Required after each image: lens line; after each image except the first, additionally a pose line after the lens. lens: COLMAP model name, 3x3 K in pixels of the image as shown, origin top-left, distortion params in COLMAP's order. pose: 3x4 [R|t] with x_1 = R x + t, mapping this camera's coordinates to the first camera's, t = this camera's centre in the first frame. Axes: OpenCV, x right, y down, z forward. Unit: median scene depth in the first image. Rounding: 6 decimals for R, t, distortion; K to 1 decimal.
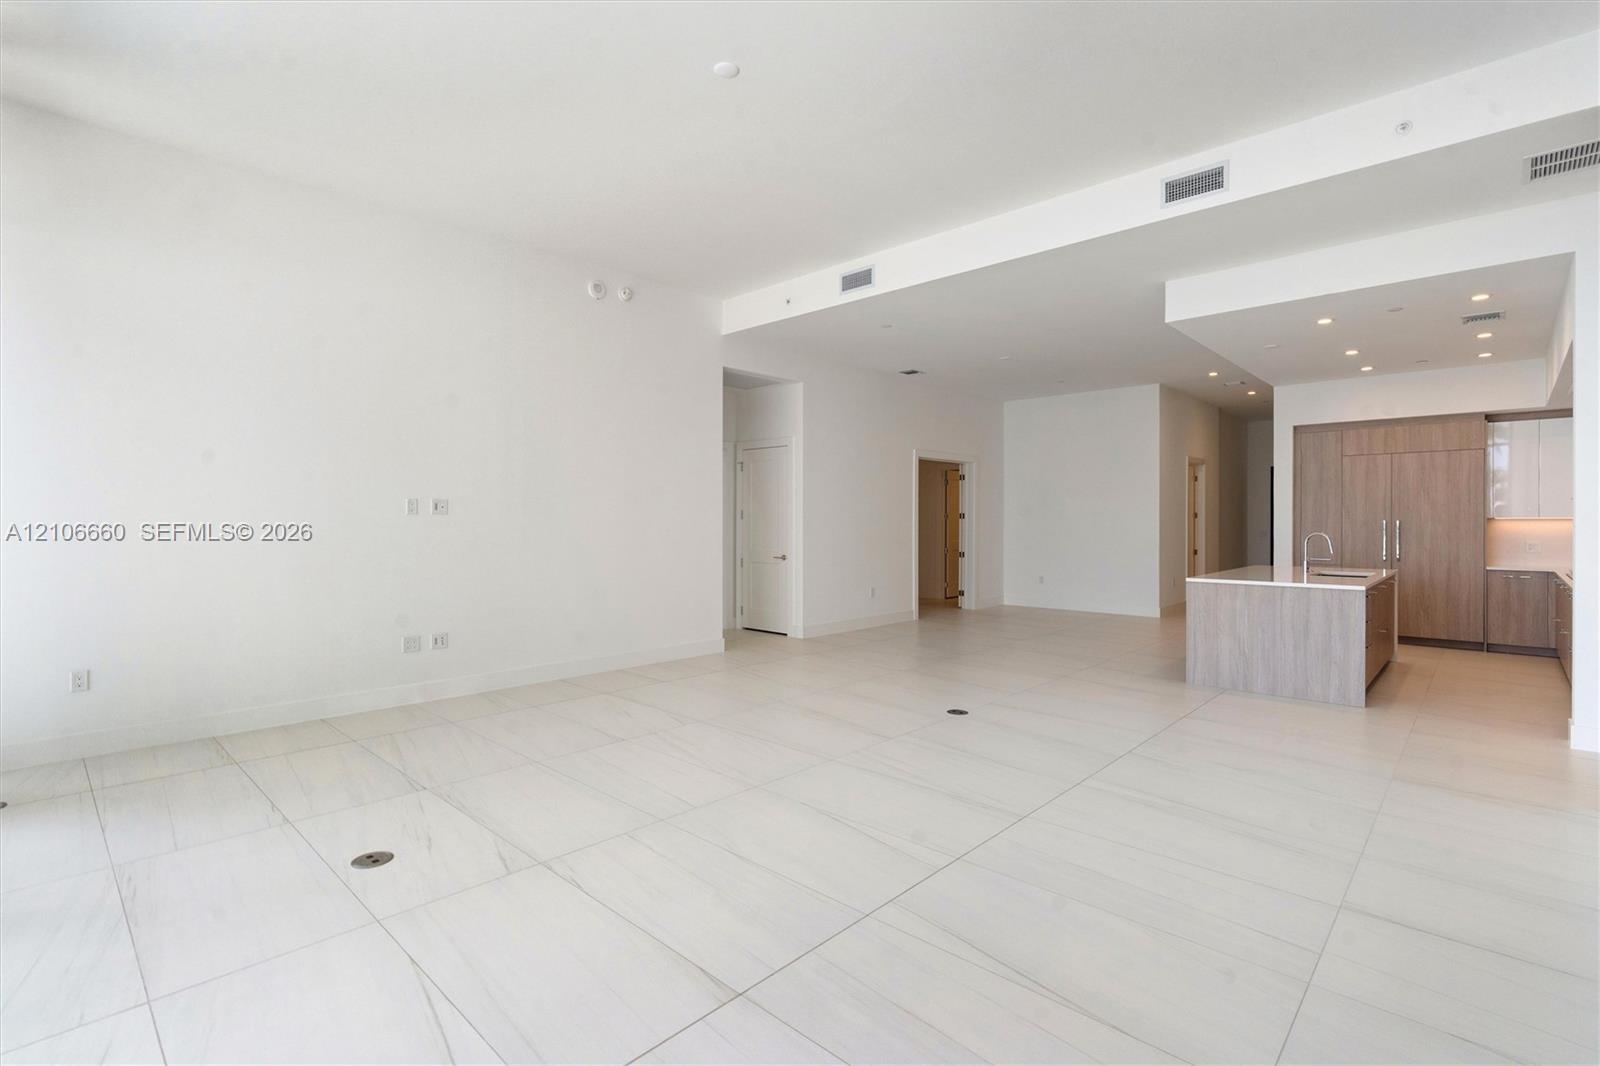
lens RADIAL K [[741.9, 0, 794.1], [0, 741.9, 527.8], [0, 0, 1]] dist [-0.023998, 0.012447]
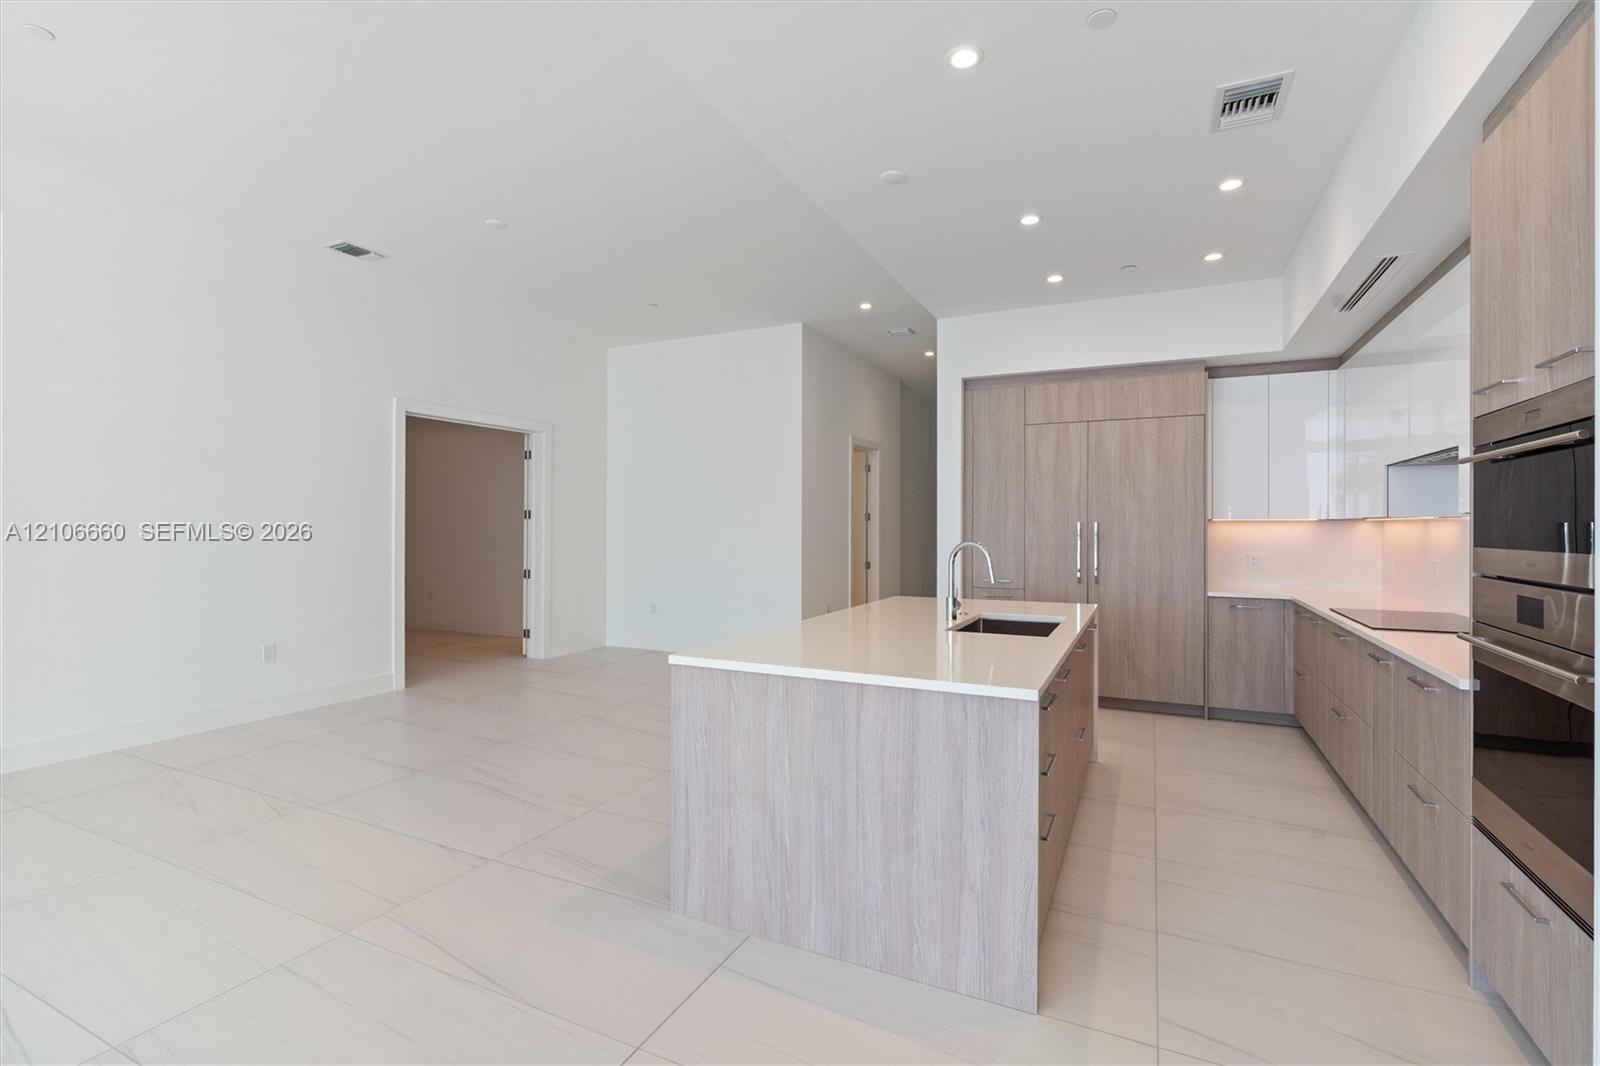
lens RADIAL K [[741.9, 0, 794.1], [0, 741.9, 527.8], [0, 0, 1]] dist [-0.023998, 0.012447]
pose [[0.951945, 0.003581, 0.306249, 0.369197], [-0.001302, 0.999970, -0.007644, 0.000748], [-0.306267, 0.006878, 0.951921, 0.461362]]
